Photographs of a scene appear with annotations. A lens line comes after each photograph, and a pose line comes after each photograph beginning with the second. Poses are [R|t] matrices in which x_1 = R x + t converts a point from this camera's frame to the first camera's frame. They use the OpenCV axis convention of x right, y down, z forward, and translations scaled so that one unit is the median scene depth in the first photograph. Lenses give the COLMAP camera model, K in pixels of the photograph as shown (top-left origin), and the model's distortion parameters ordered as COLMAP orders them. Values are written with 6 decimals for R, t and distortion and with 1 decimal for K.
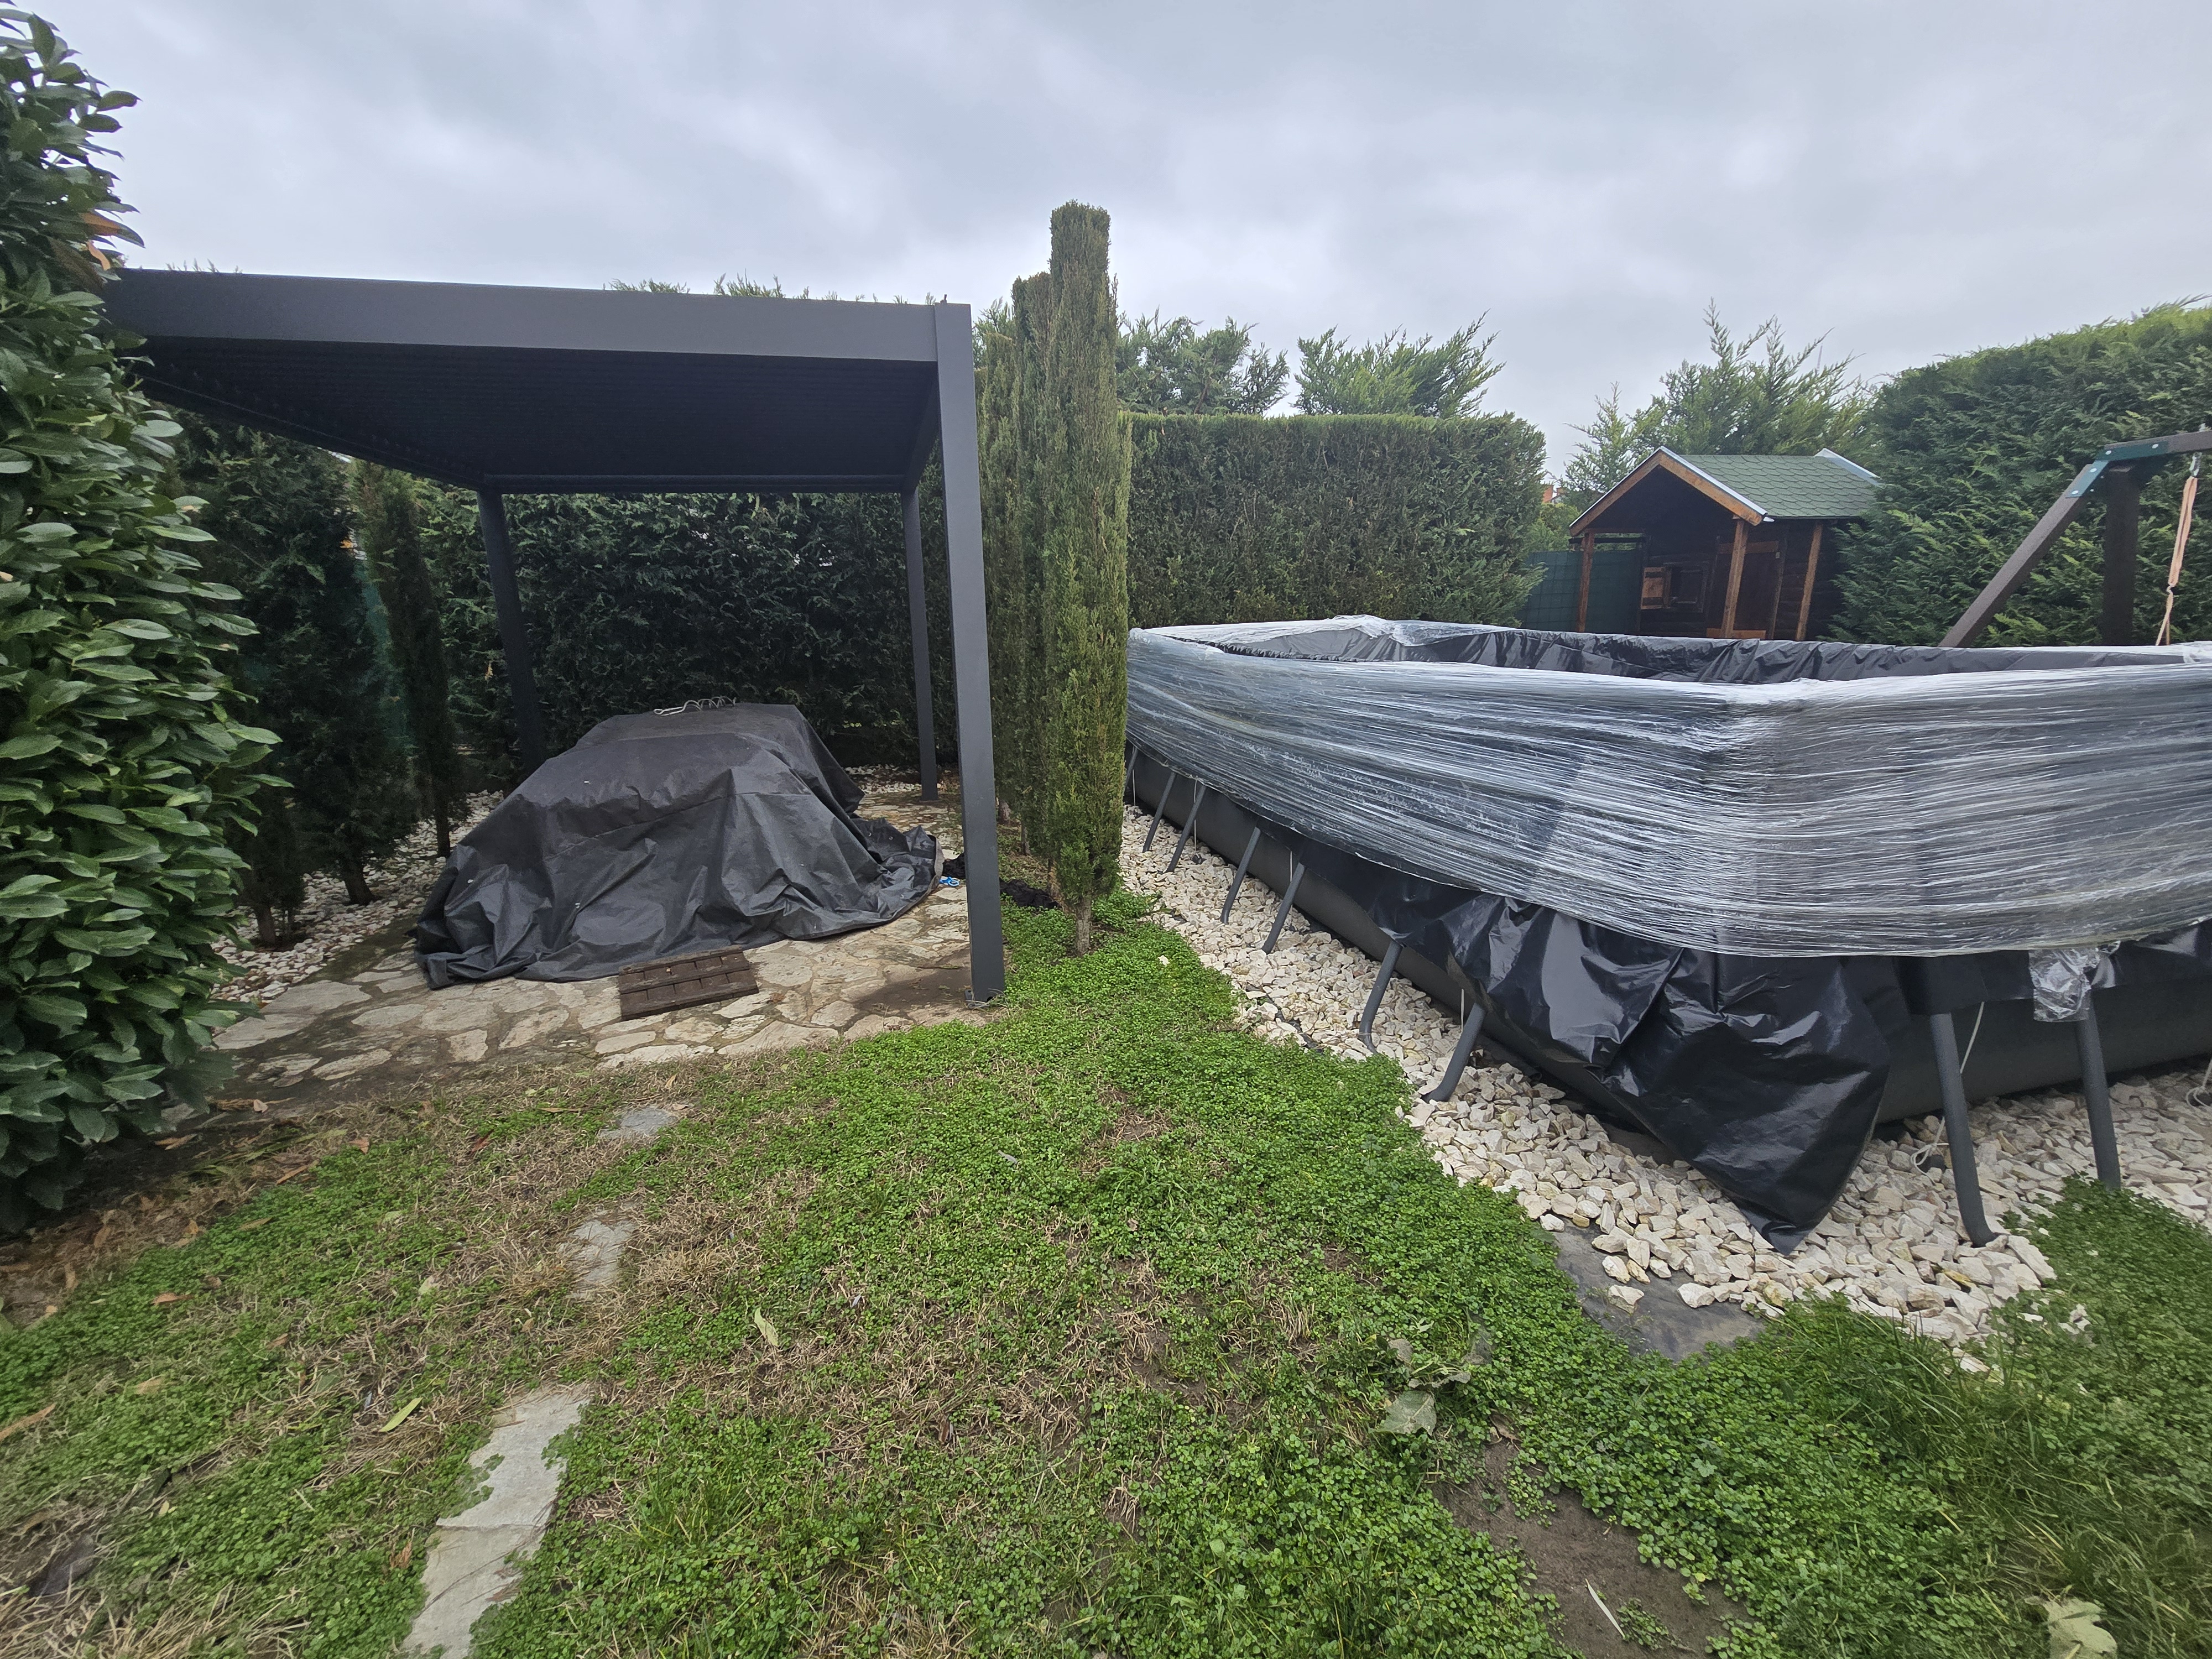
lens RADIAL K [[909.1, 0, 1090.3], [0, 909.1, 831.4], [0, 0, 1]] dist [-0.005243, 0.000895]
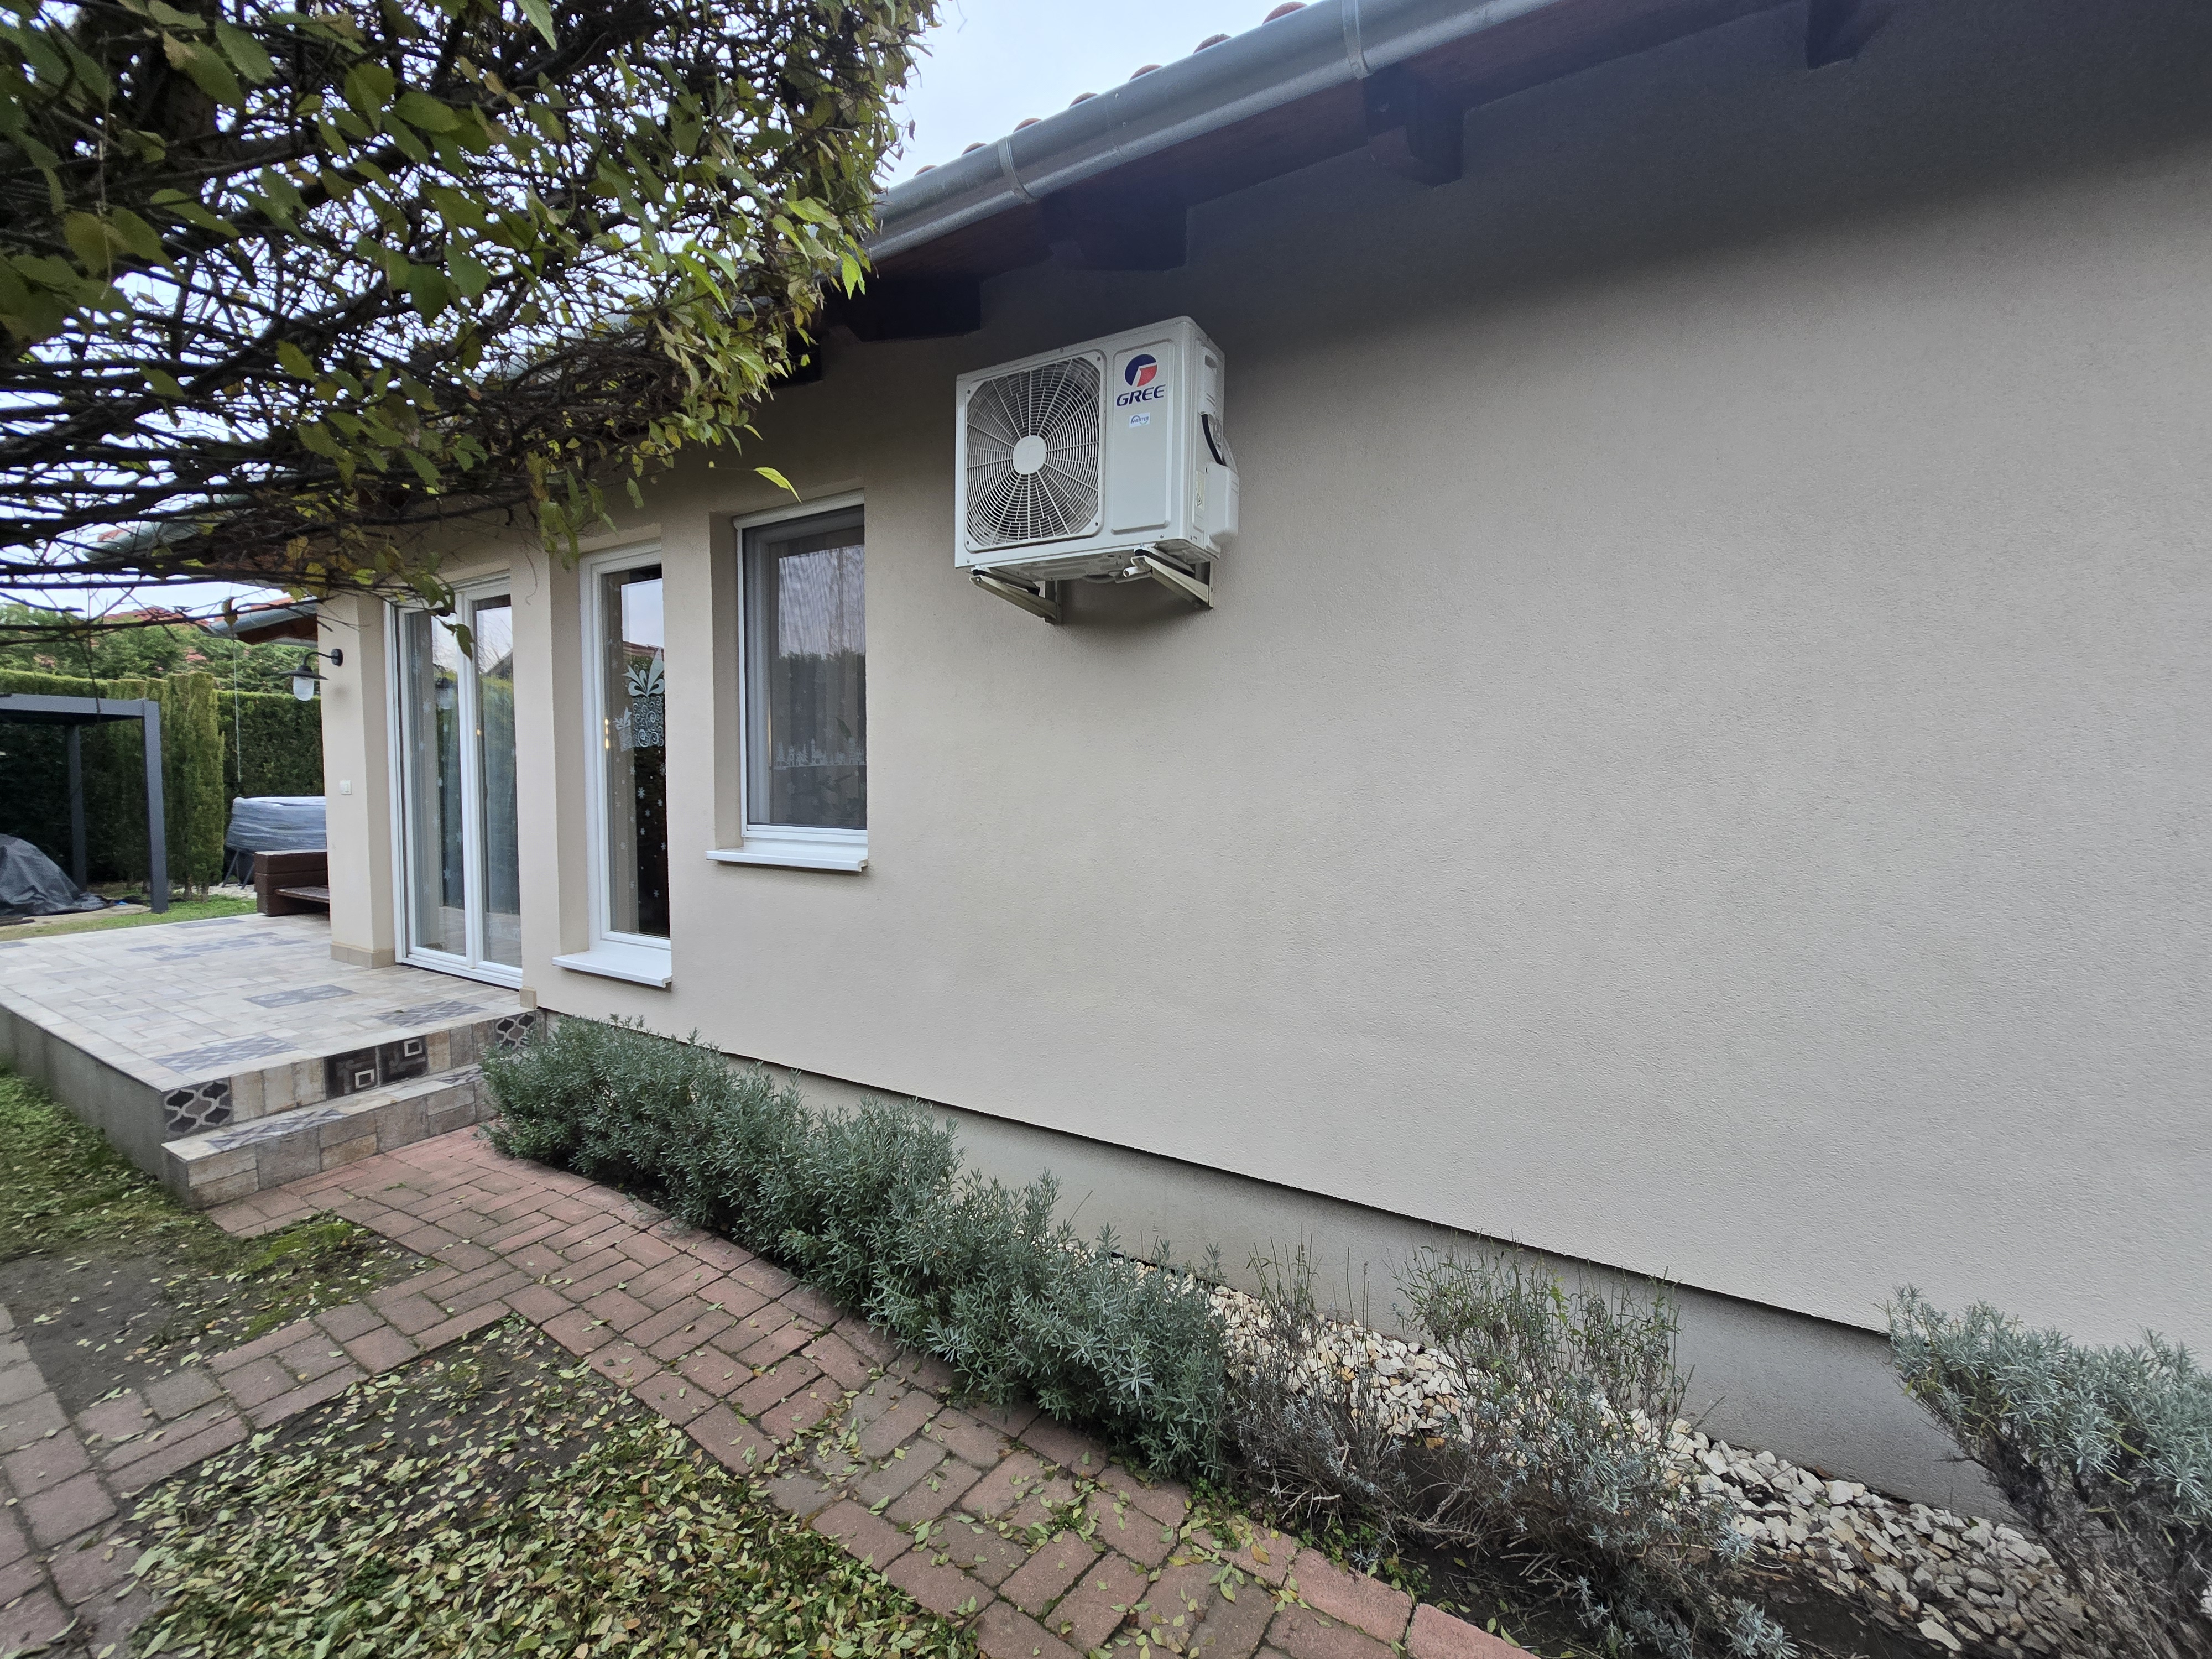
lens RADIAL K [[909.1, 0, 1099.3], [0, 909.1, 823.3], [0, 0, 1]] dist [-0.005243, 0.000895]
pose [[0.714209, -0.003798, 0.699922, 0.016941], [0.150958, 0.977287, -0.148736, 1.084183], [-0.683460, 0.211888, 0.698560, -4.378622]]
